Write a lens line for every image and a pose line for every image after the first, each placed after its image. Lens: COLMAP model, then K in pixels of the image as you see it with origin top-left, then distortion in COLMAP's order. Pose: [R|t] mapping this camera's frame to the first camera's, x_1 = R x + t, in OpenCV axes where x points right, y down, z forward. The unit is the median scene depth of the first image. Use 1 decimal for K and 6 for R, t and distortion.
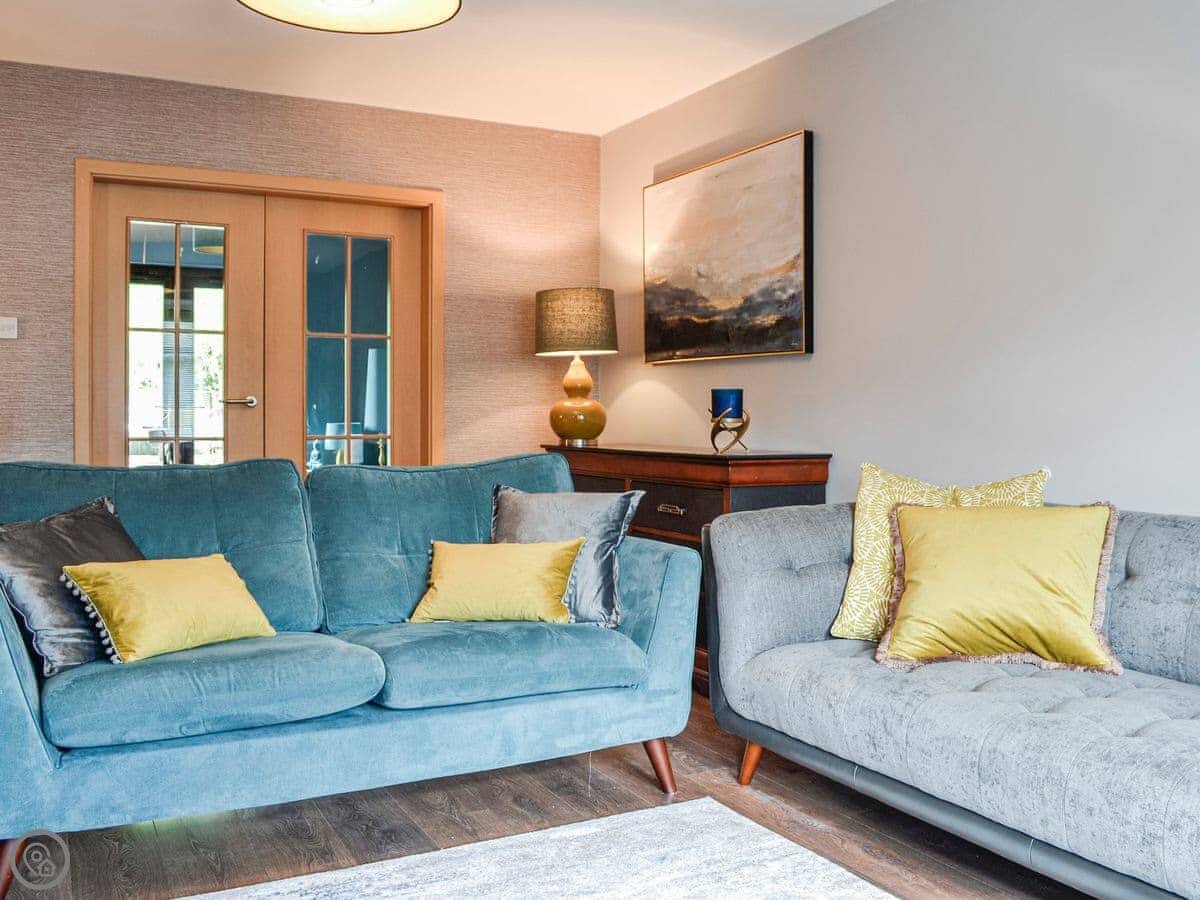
lens RADIAL K [[1104.1, 0, 598.5], [0, 1104.1, 412.1], [0, 0, 1]] dist [-0.096956, 0.002018]
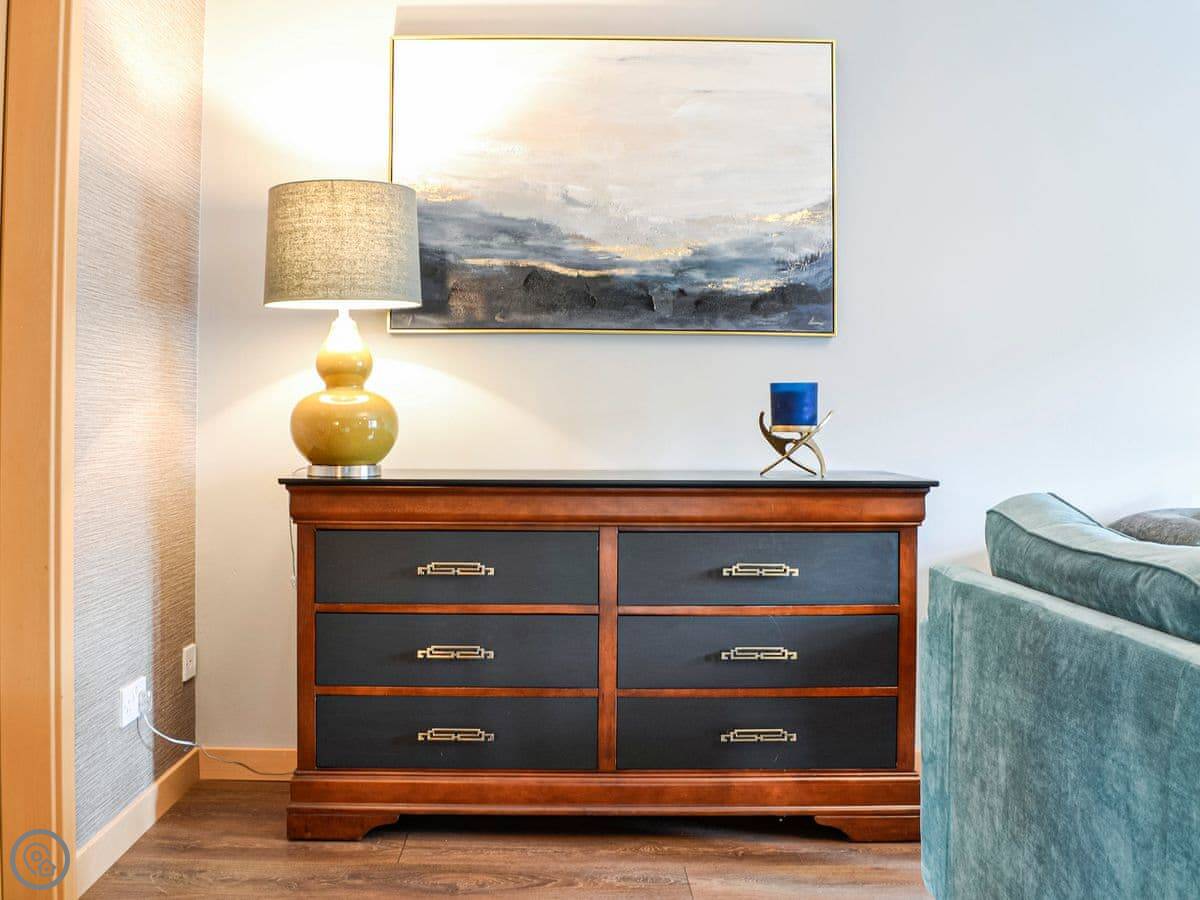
lens RADIAL K [[1104.1, 0, 598.5], [0, 1104.1, 412.1], [0, 0, 1]] dist [-0.096956, 0.002018]
pose [[0.462663, -0.004144, 0.886525, -0.483756], [-0.005645, 0.999955, 0.007620, -0.006474], [-0.886517, -0.008530, 0.462618, 0.706436]]
